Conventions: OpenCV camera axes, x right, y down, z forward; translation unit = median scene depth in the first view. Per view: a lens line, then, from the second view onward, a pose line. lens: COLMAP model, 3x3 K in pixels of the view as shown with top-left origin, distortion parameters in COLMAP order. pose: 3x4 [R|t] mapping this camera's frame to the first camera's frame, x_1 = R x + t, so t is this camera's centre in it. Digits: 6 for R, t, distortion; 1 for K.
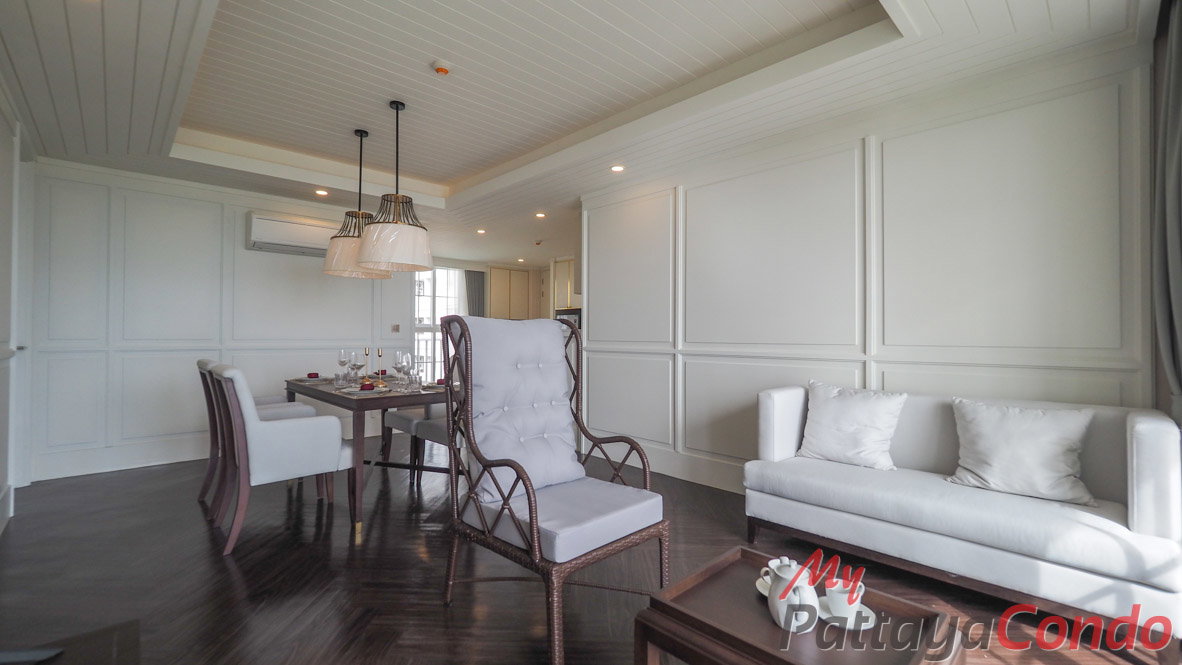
lens RADIAL K [[501.7, 0, 571.5], [0, 501.7, 330.2], [0, 0, 1]] dist [-0.000910, -0.000236]
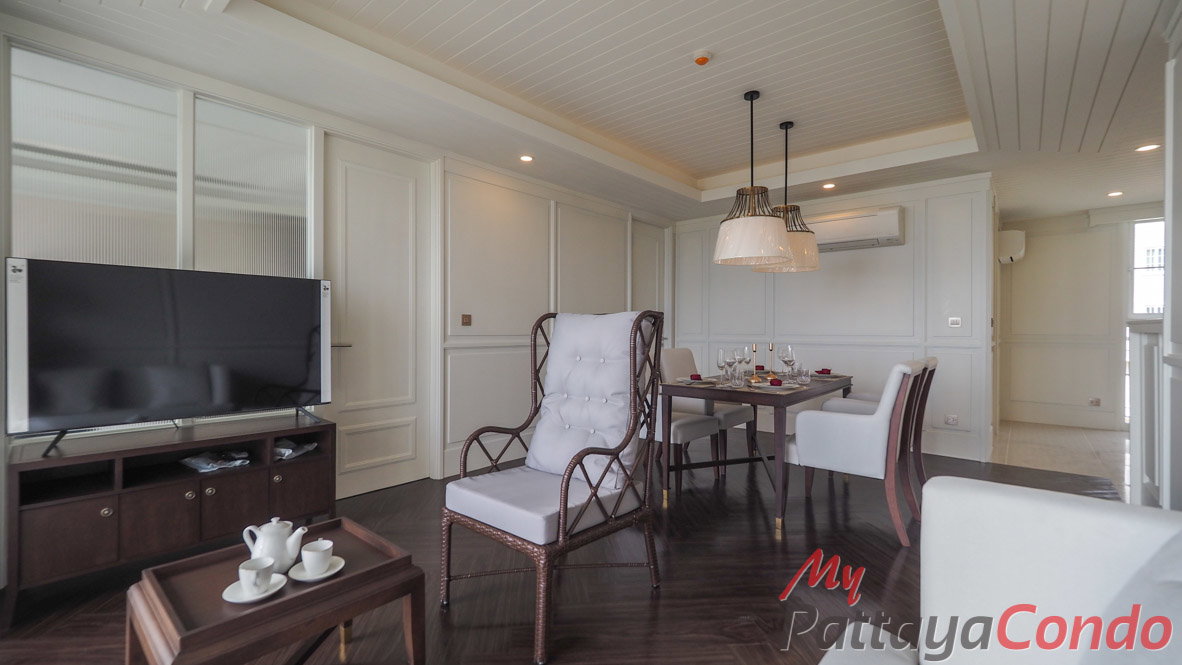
lens RADIAL K [[501.7, 0, 571.5], [0, 501.7, 330.2], [0, 0, 1]] dist [-0.000910, -0.000236]
pose [[0.084533, 0.000653, -0.996420, 0.520784], [0.006849, 0.999976, 0.001236, 0.003930], [0.996397, -0.006929, 0.084527, 0.493531]]
